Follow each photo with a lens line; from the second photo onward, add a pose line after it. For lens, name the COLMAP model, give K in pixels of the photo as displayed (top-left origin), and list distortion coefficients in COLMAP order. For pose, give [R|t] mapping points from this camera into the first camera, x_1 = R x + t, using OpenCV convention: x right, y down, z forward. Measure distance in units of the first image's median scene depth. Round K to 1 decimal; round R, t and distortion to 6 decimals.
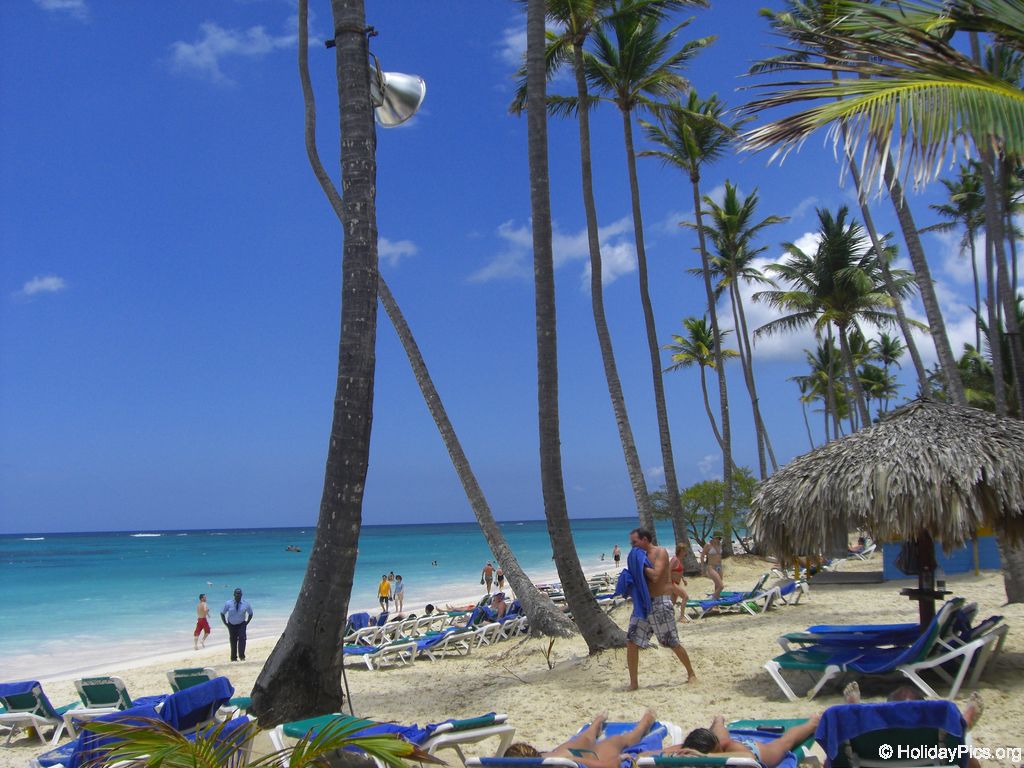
lens RADIAL K [[1145.1, 0, 496.0], [0, 1145.1, 361.2], [0, 0, 1]] dist [-0.245360, 0.263415]
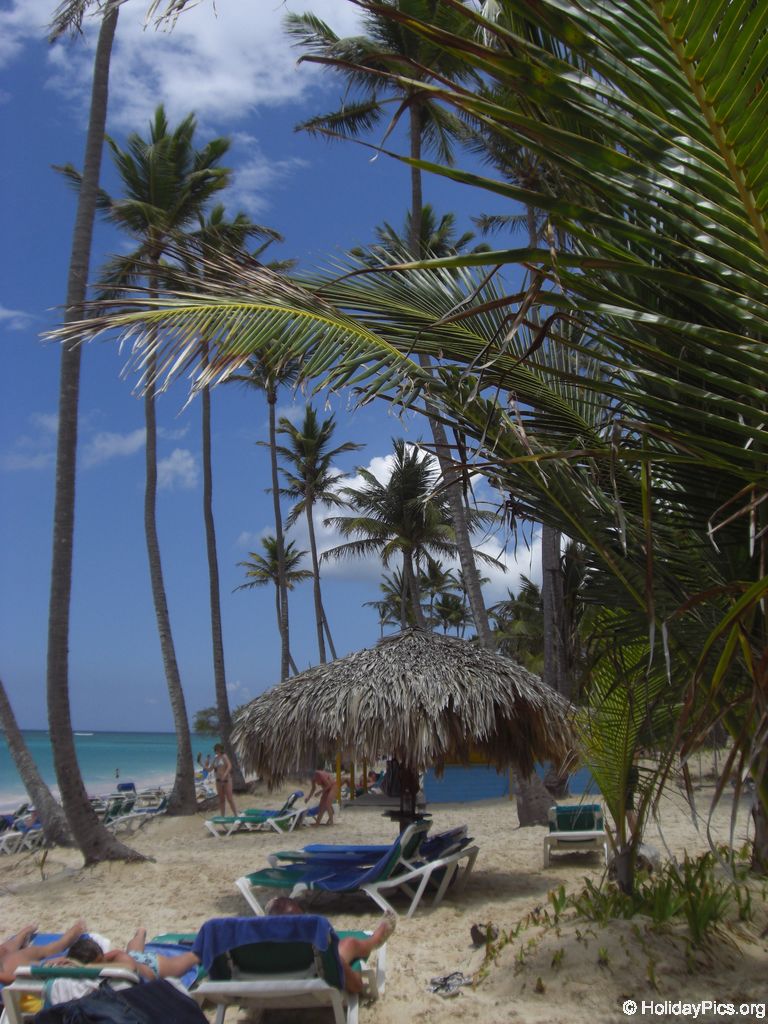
lens RADIAL K [[1144.1, 0, 385.3], [0, 1144.1, 457.2], [0, 0, 1]] dist [-0.284184, 0.329661]
pose [[0.964950, 0.081370, 0.249501, 0.074506], [-0.054539, 0.992138, -0.112636, -0.001964], [-0.256704, 0.095080, 0.961802, -0.022192]]
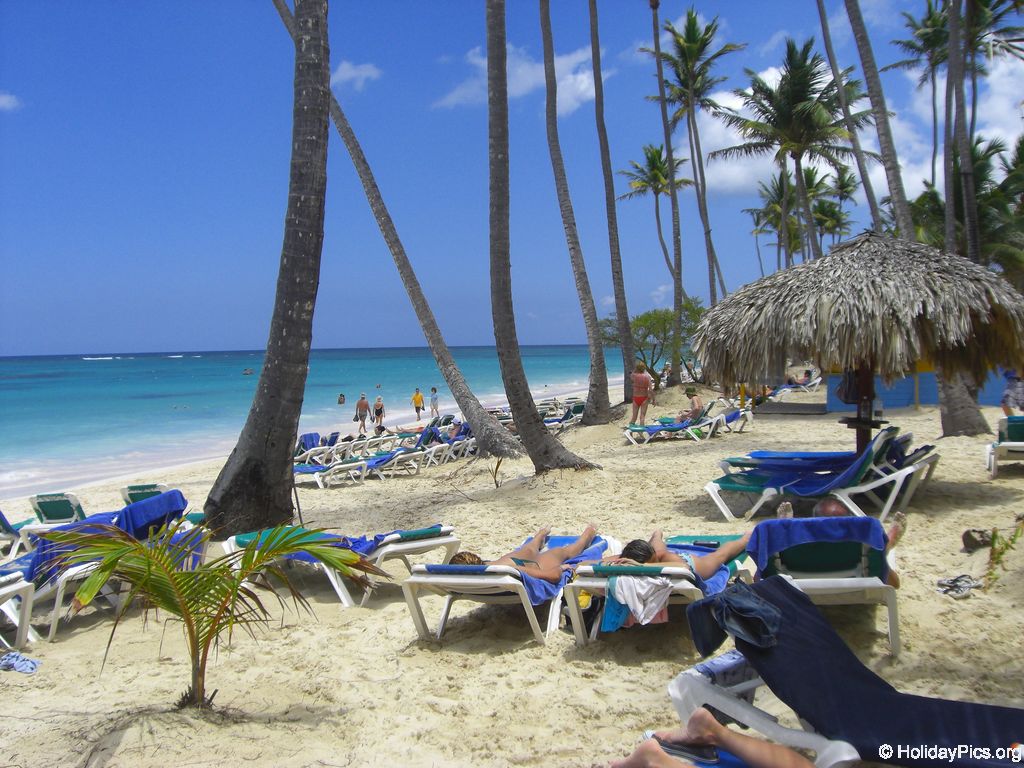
lens RADIAL K [[1147.5, 0, 506.1], [0, 1147.5, 373.3], [0, 0, 1]] dist [-0.251454, 0.321353]
pose [[0.998584, 0.013048, 0.051569, 0.001583], [-0.021217, 0.986697, 0.161180, 0.003110], [-0.048780, -0.162046, 0.985577, -0.009124]]
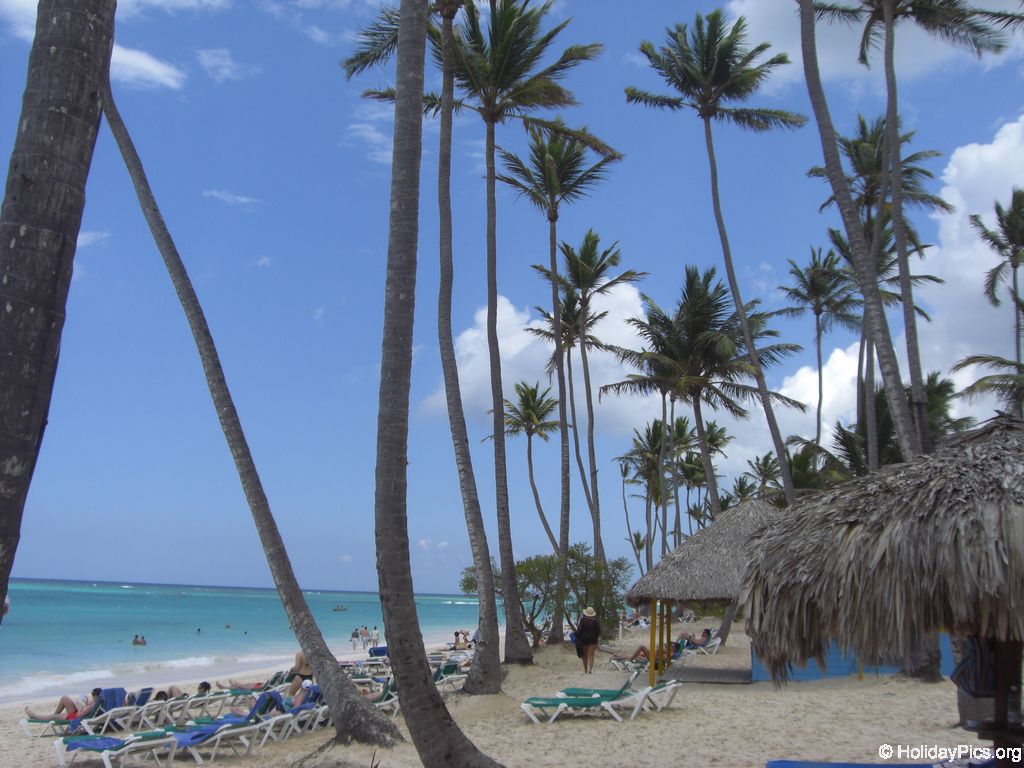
lens RADIAL K [[1151.8, 0, 514.5], [0, 1151.8, 365.9], [0, 0, 1]] dist [-0.239482, 0.305225]
pose [[0.980873, 0.088970, 0.173128, -0.002673], [-0.078520, 0.994705, -0.066310, 0.061062], [-0.178111, 0.051448, 0.982665, 0.373244]]
